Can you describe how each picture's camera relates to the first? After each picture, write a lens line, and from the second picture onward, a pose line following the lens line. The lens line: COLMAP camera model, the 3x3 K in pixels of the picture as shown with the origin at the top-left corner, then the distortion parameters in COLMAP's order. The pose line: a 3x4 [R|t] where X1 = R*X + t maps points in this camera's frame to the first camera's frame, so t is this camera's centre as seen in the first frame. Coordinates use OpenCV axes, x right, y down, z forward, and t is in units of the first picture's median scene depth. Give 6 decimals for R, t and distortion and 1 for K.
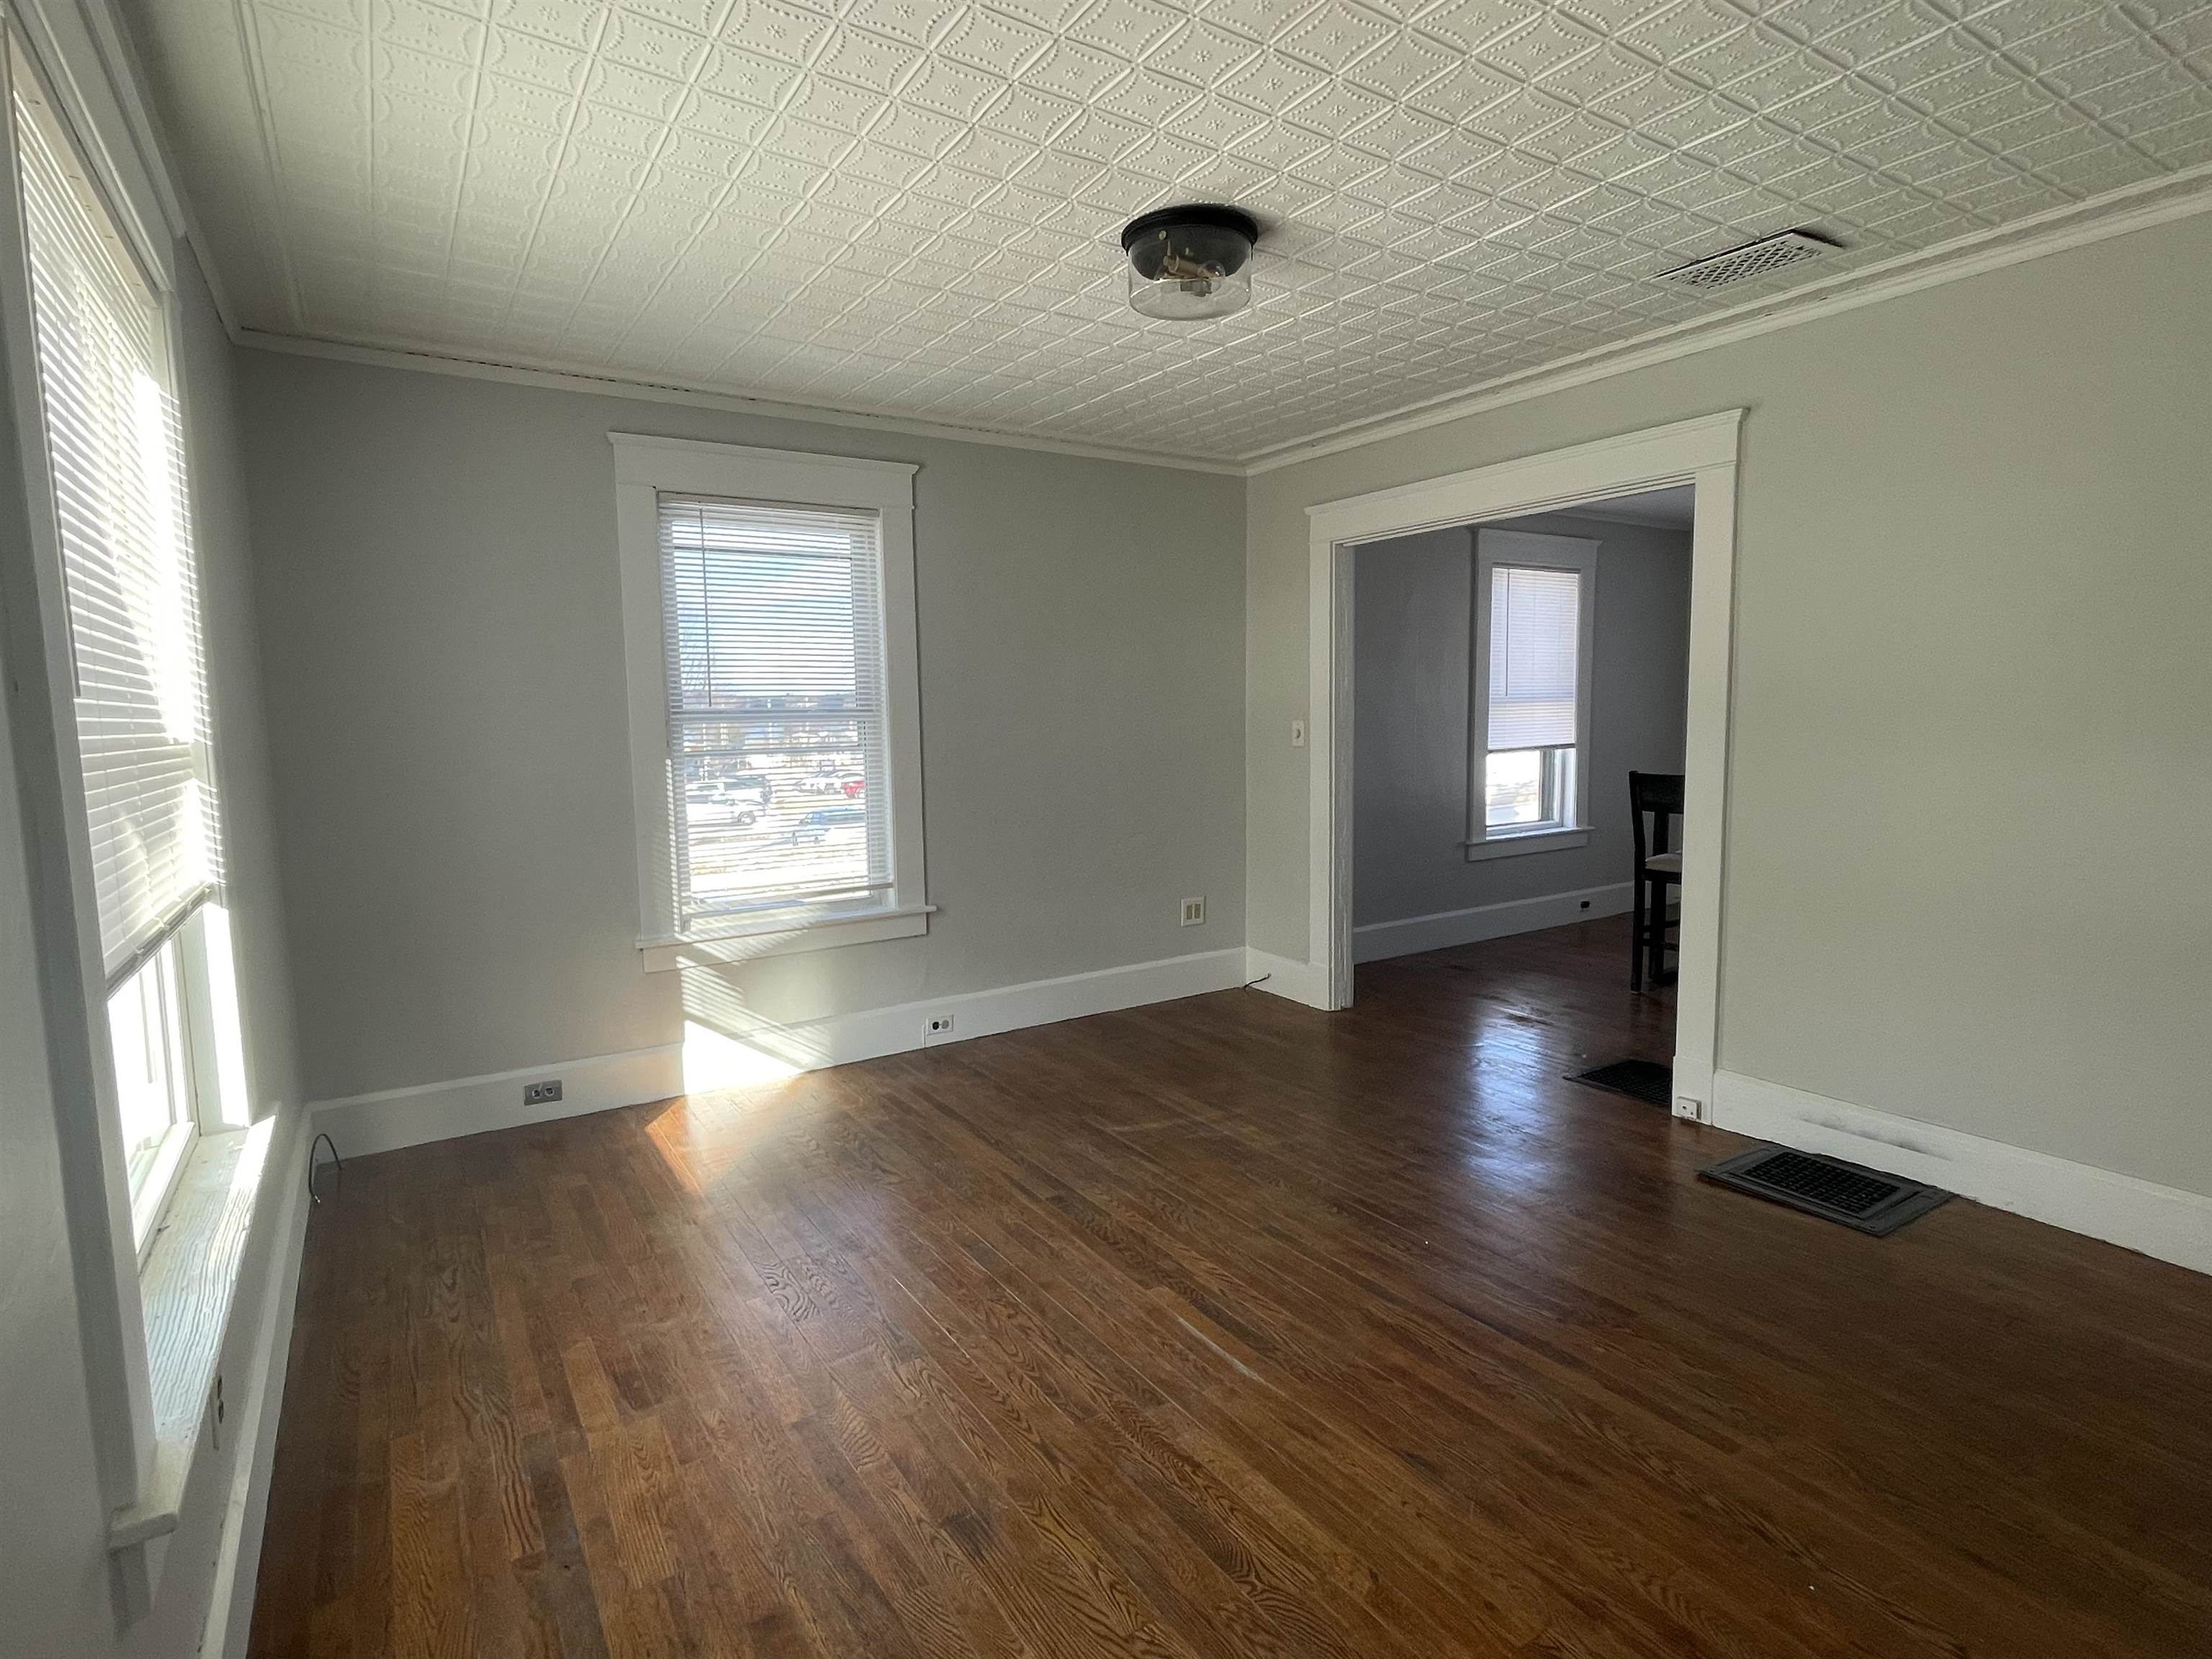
lens RADIAL K [[1107.4, 0, 1088.1], [0, 1107.4, 825.5], [0, 0, 1]] dist [-0.002108, -0.000075]
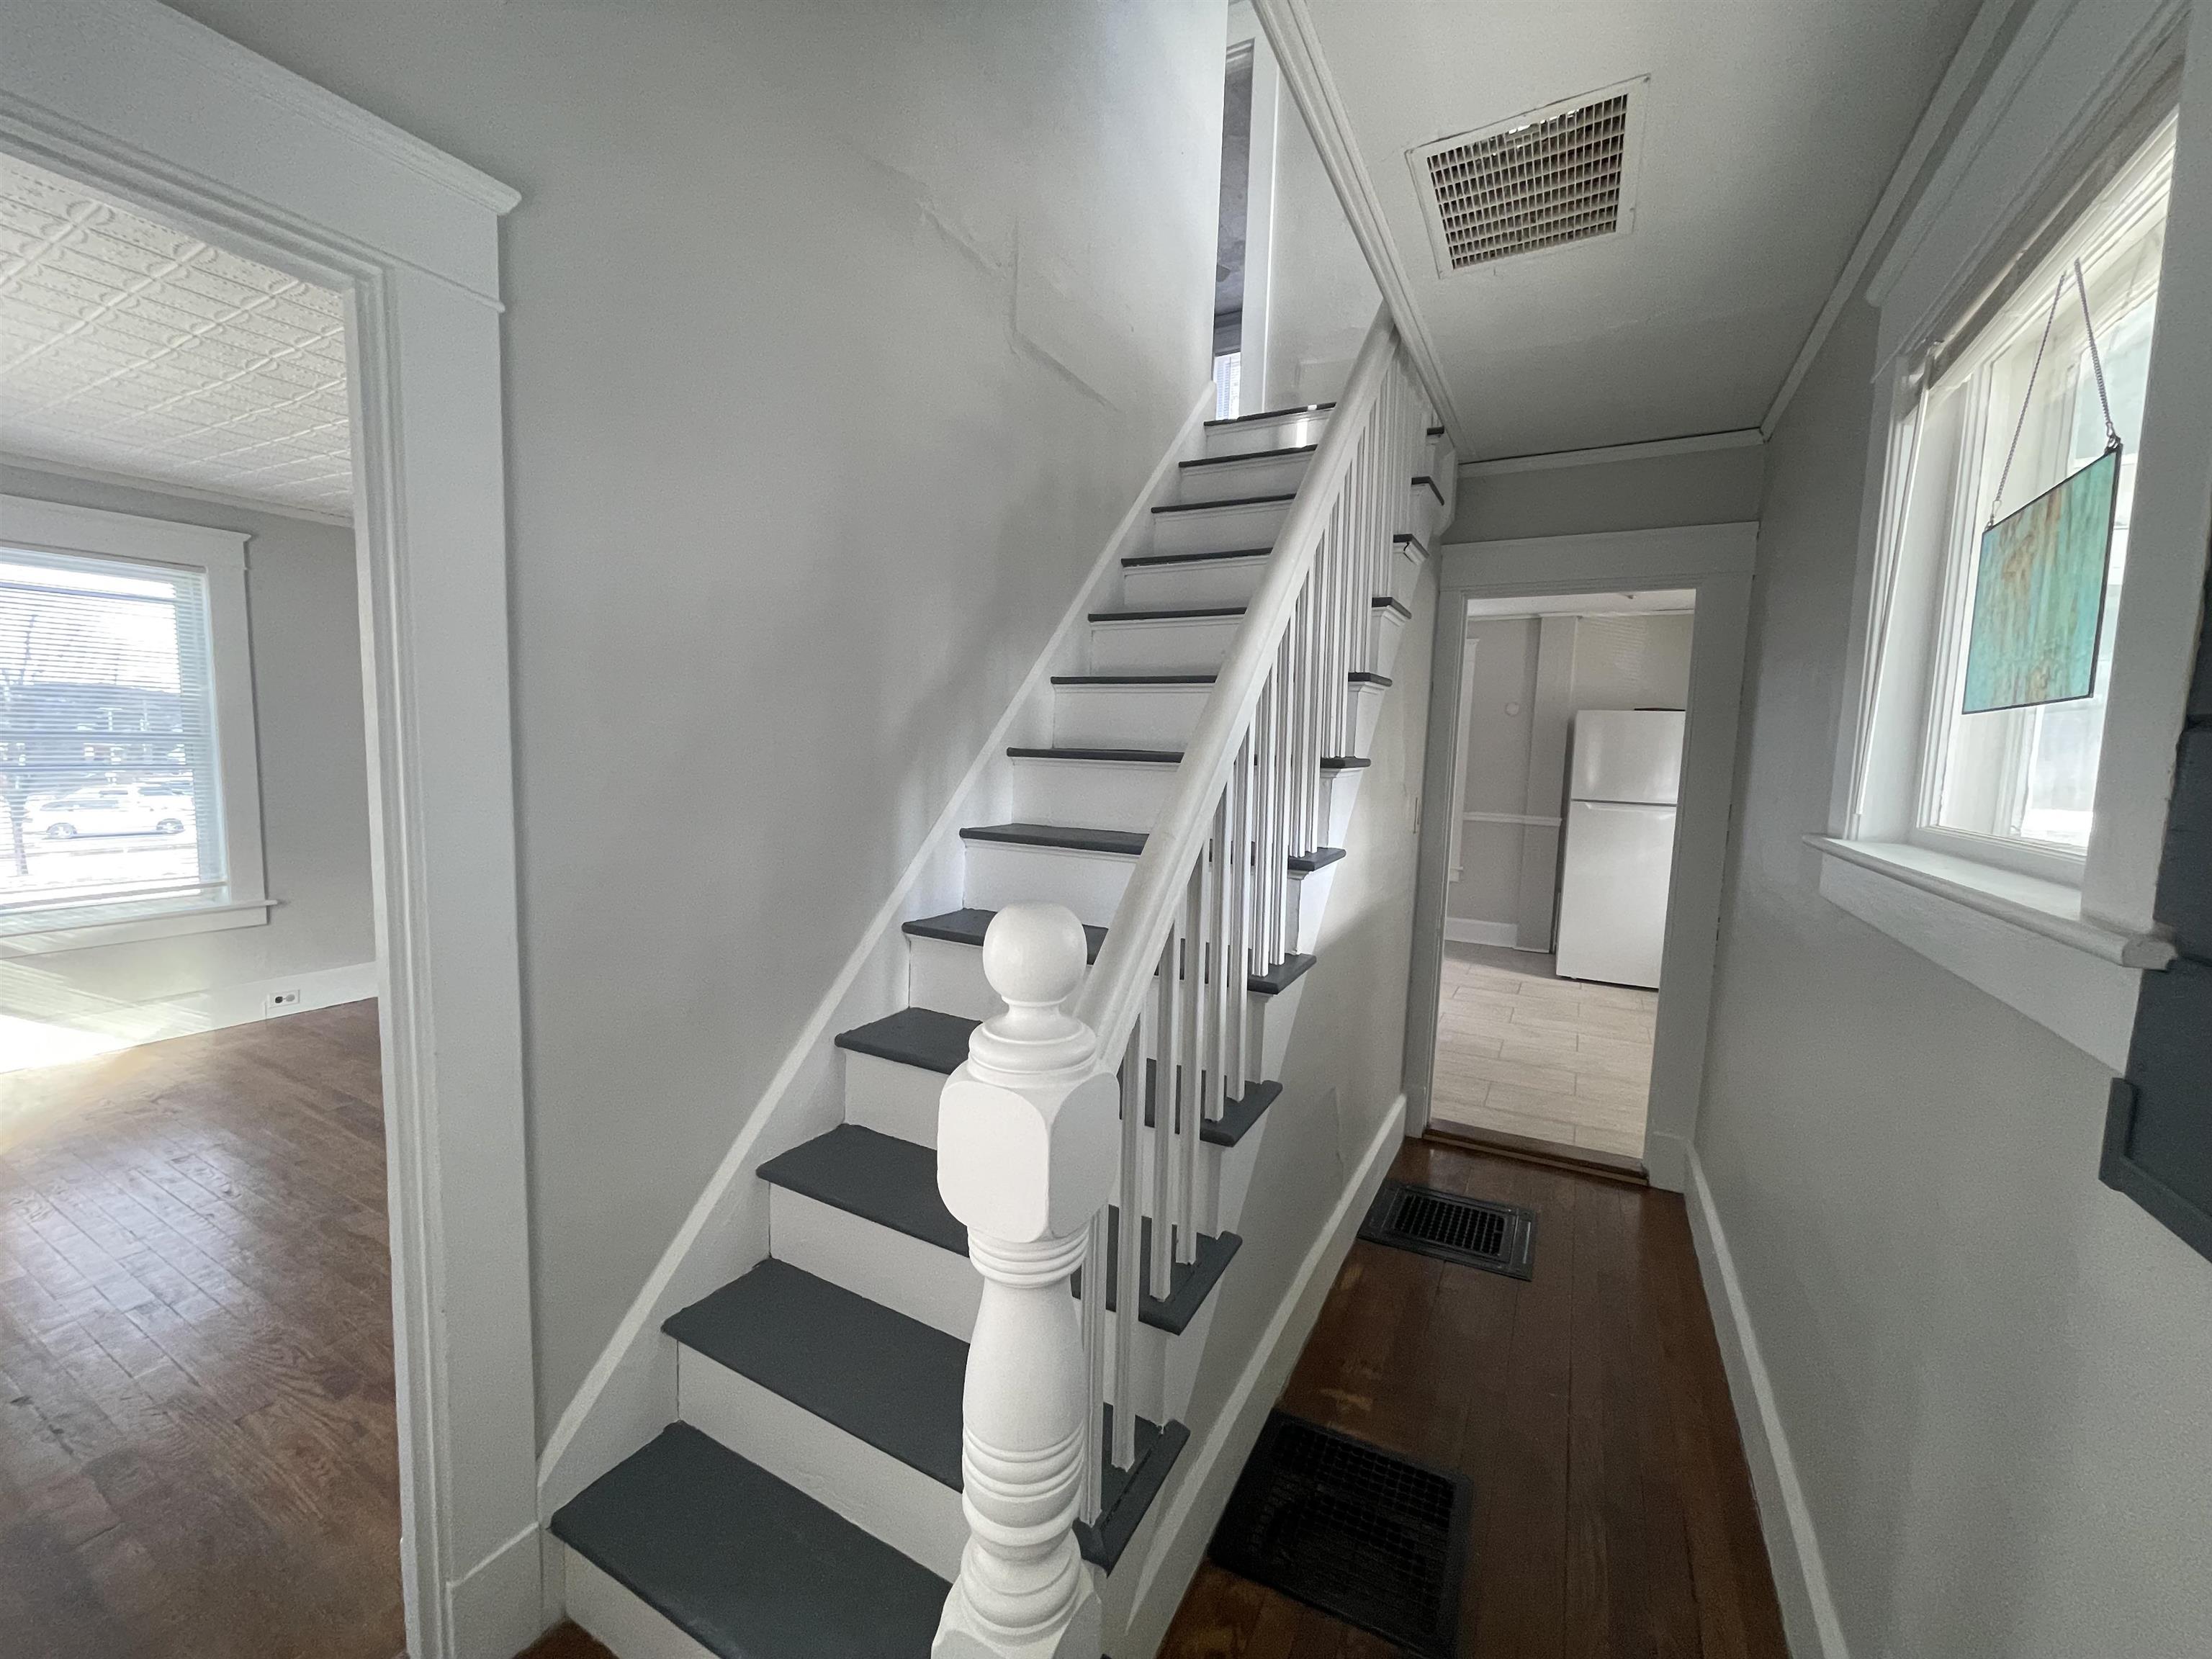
lens RADIAL K [[893.4, 0, 1109.8], [0, 893.4, 829.9], [0, 0, 1]] dist [-0.003744, 0.001045]
pose [[0.876741, -0.000820, 0.480961, 0.226422], [0.002604, 0.999992, -0.003042, 0.002175], [-0.480955, 0.003919, 0.876737, -0.339200]]
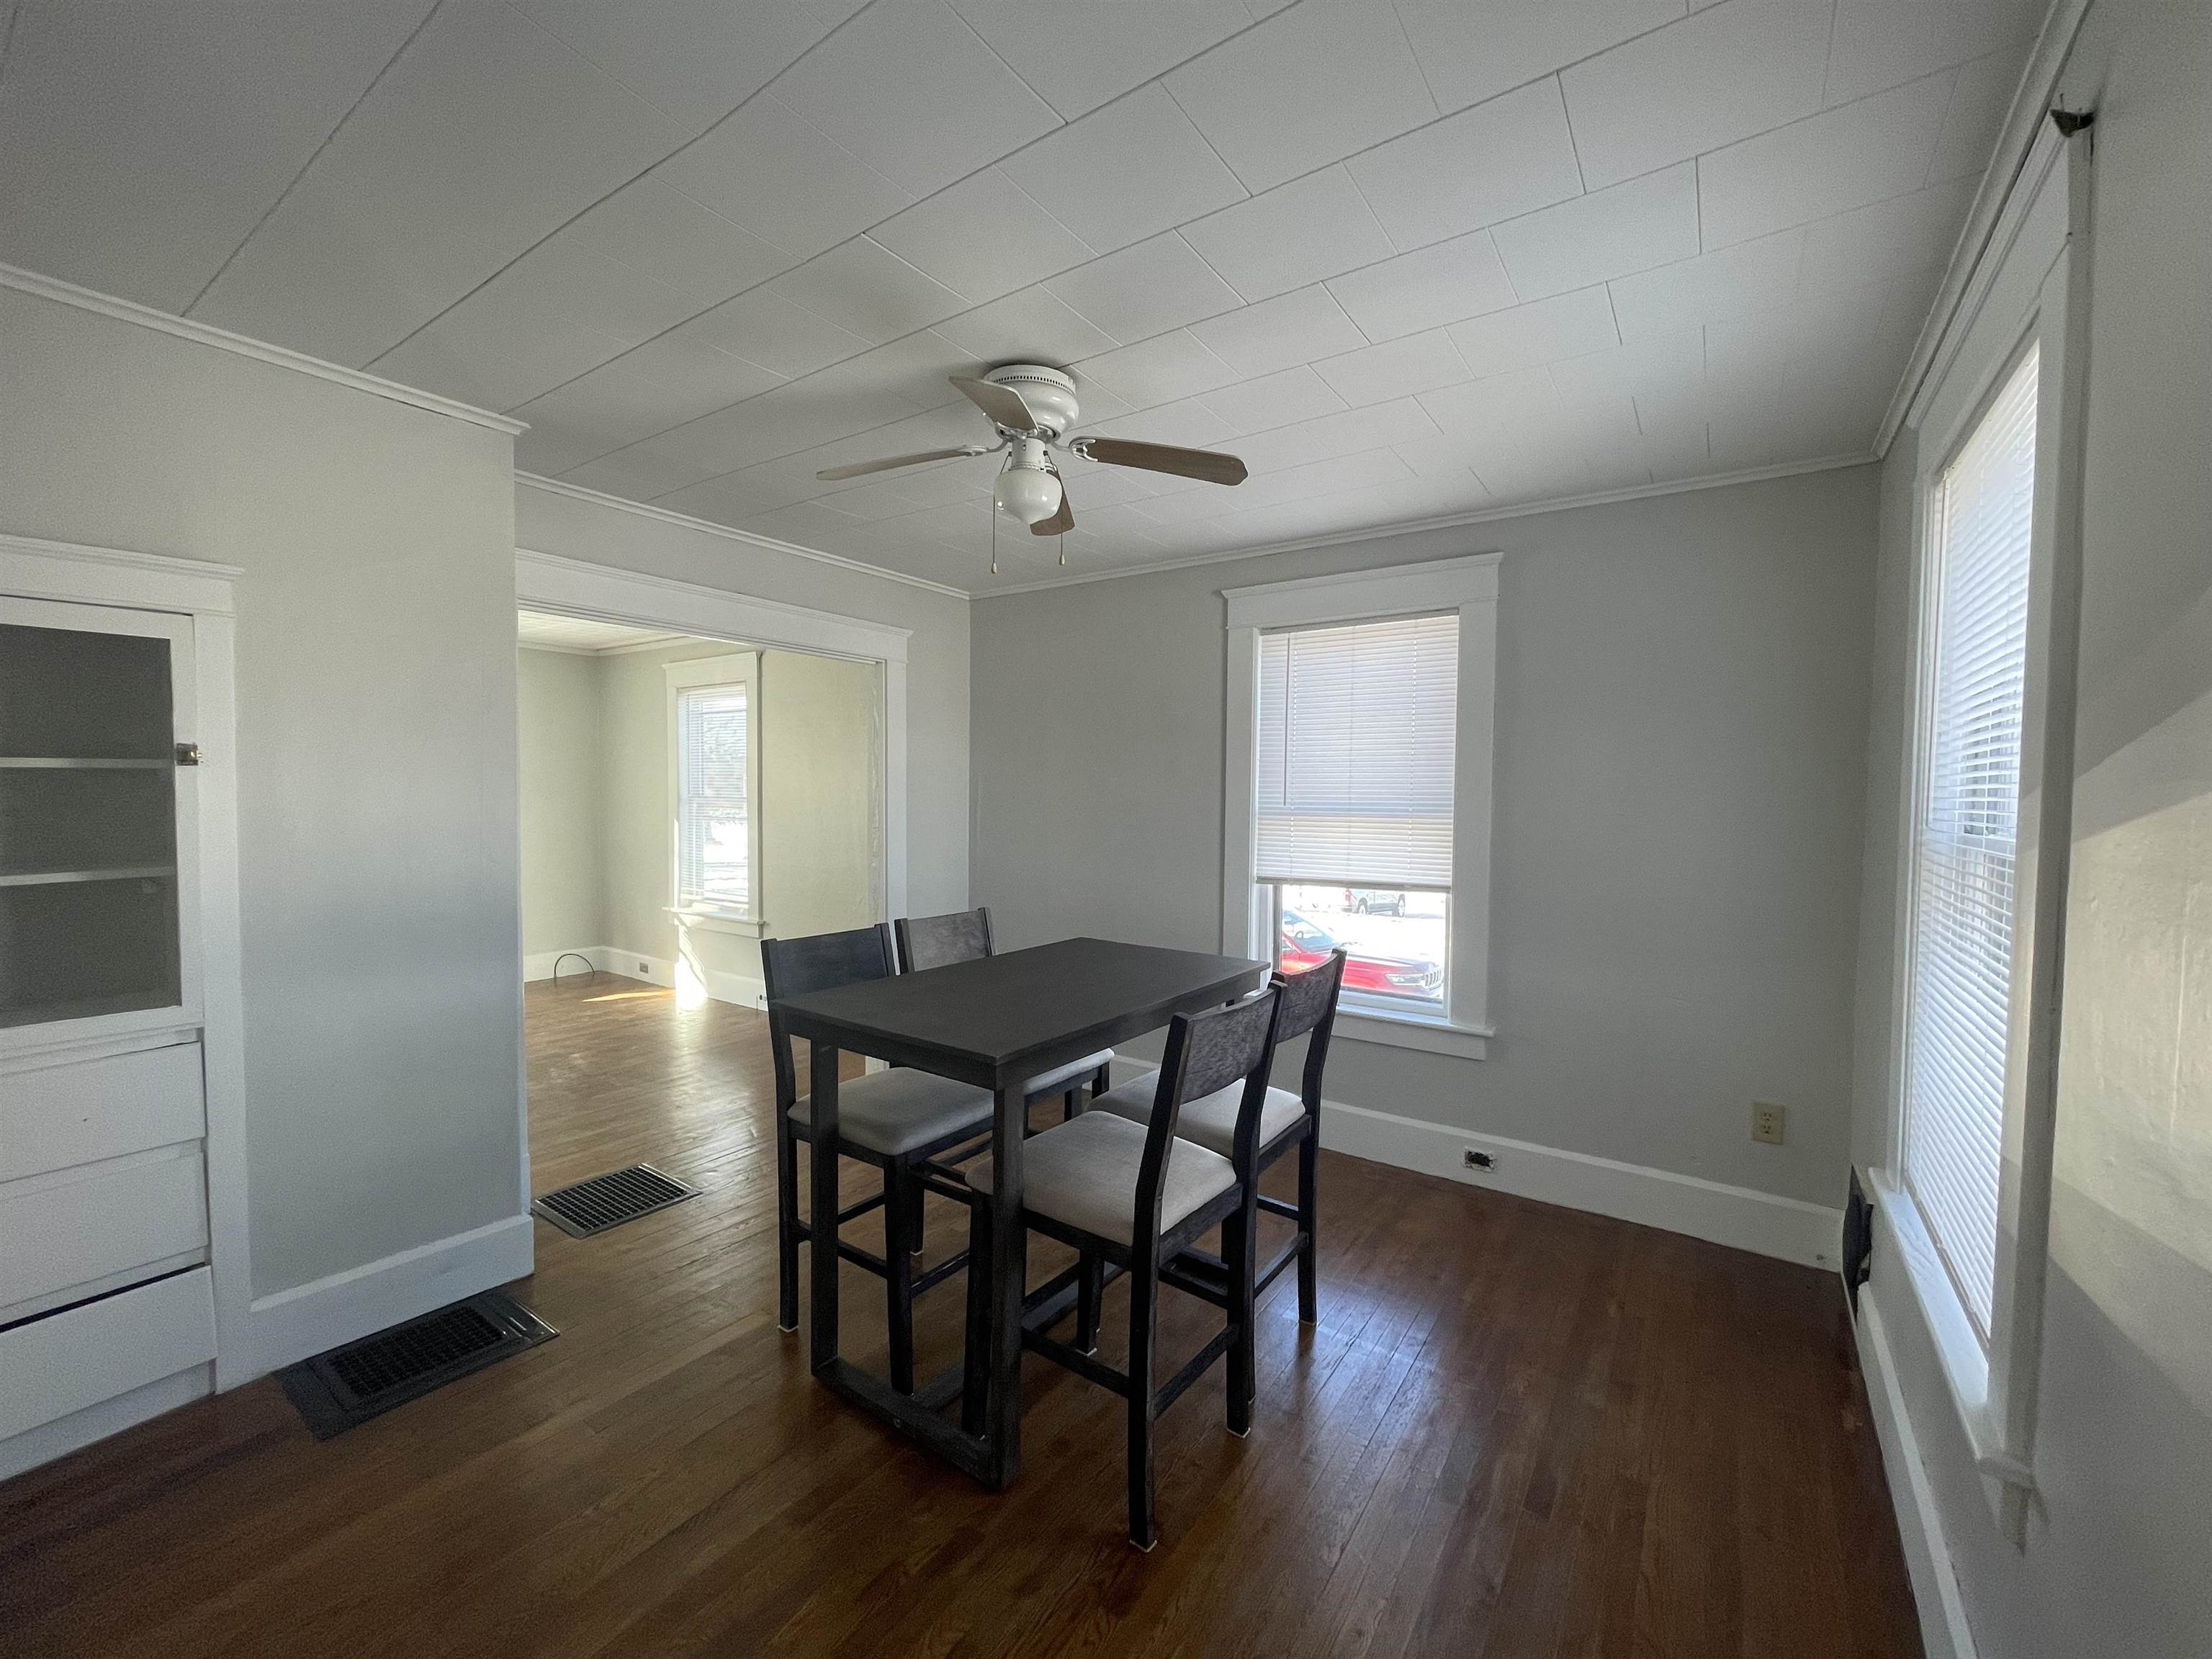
lens RADIAL K [[893.4, 0, 1100.0], [0, 893.4, 827.3], [0, 0, 1]] dist [-0.003744, 0.001045]
pose [[0.386632, 0.068430, -0.919692, 0.552941], [-0.104302, 0.994089, 0.030118, -0.069080], [0.916317, 0.084282, 0.391484, 0.419454]]
